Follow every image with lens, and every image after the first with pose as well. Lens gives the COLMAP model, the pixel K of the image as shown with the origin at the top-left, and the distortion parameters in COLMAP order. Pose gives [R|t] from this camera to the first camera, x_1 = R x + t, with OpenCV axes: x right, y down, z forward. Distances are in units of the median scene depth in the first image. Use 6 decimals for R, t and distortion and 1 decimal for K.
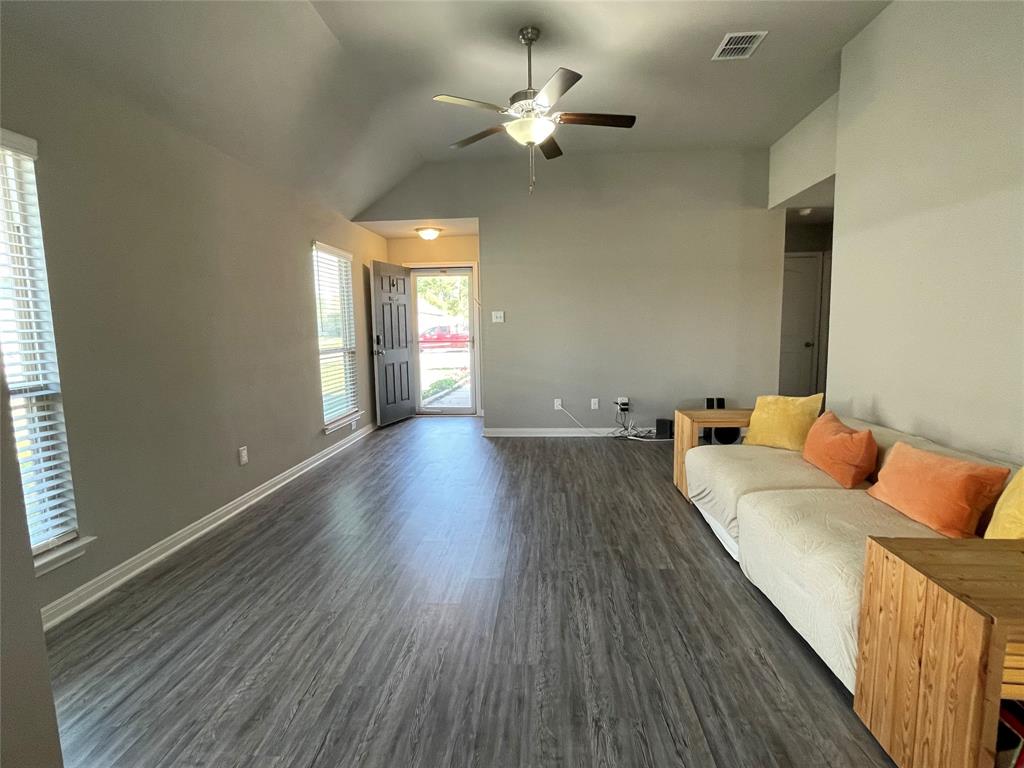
lens RADIAL K [[510.3, 0, 510.9], [0, 510.3, 381.8], [0, 0, 1]] dist [0.000284, -0.001007]
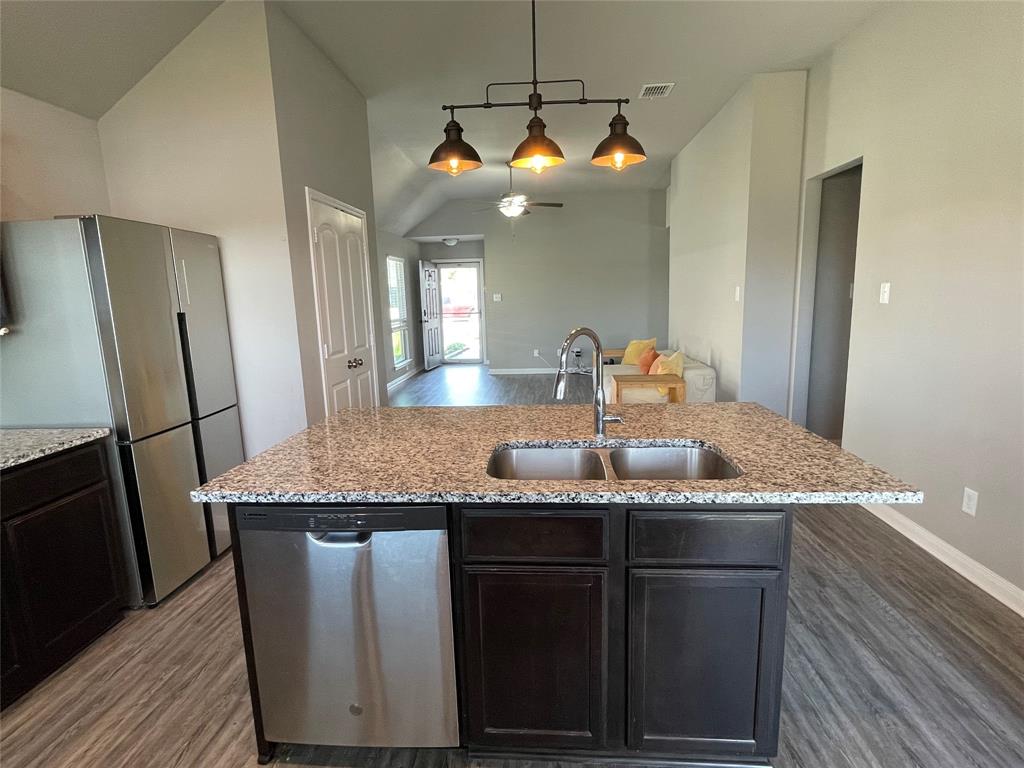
lens RADIAL K [[510.3, 0, 510.9], [0, 510.3, 381.8], [0, 0, 1]] dist [0.000284, -0.001007]
pose [[0.999951, -0.009775, -0.001633, 0.017355], [0.009855, 0.998172, 0.059622, 0.041696], [0.001048, -0.059635, 0.998220, -0.635169]]
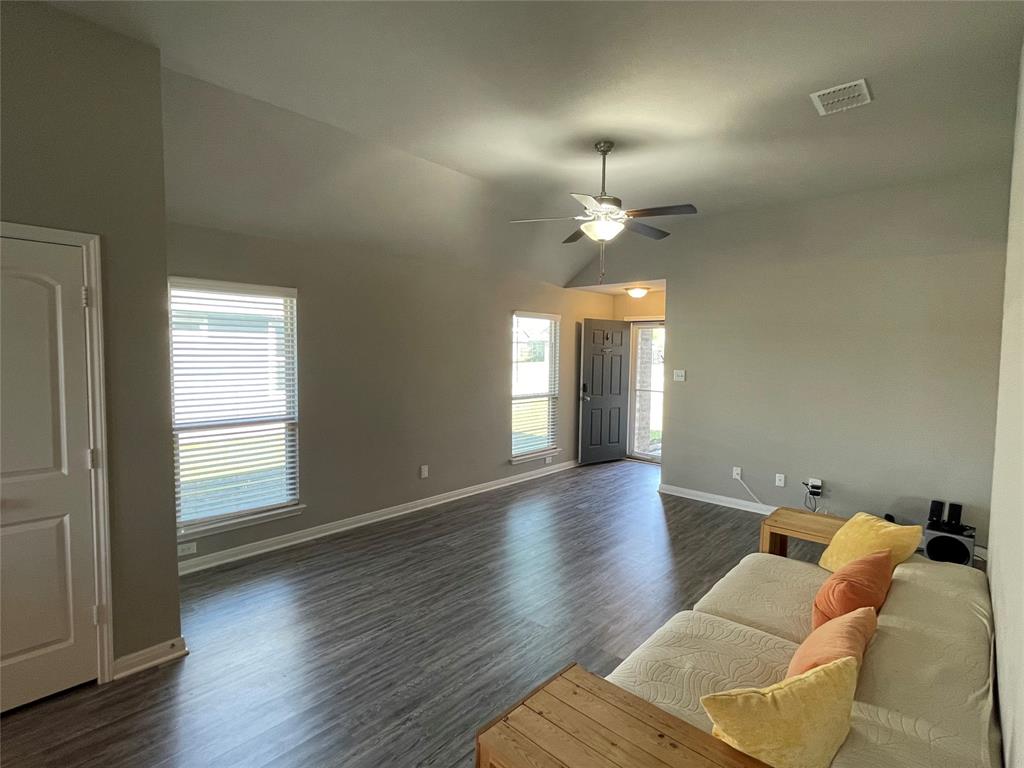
lens RADIAL K [[510.3, 0, 510.9], [0, 510.3, 381.8], [0, 0, 1]] dist [0.000284, -0.001007]
pose [[0.781109, 0.067276, -0.620760, 0.370137], [-0.096007, 0.995297, -0.012940, -0.076376], [0.616970, 0.069705, 0.783894, 0.012552]]
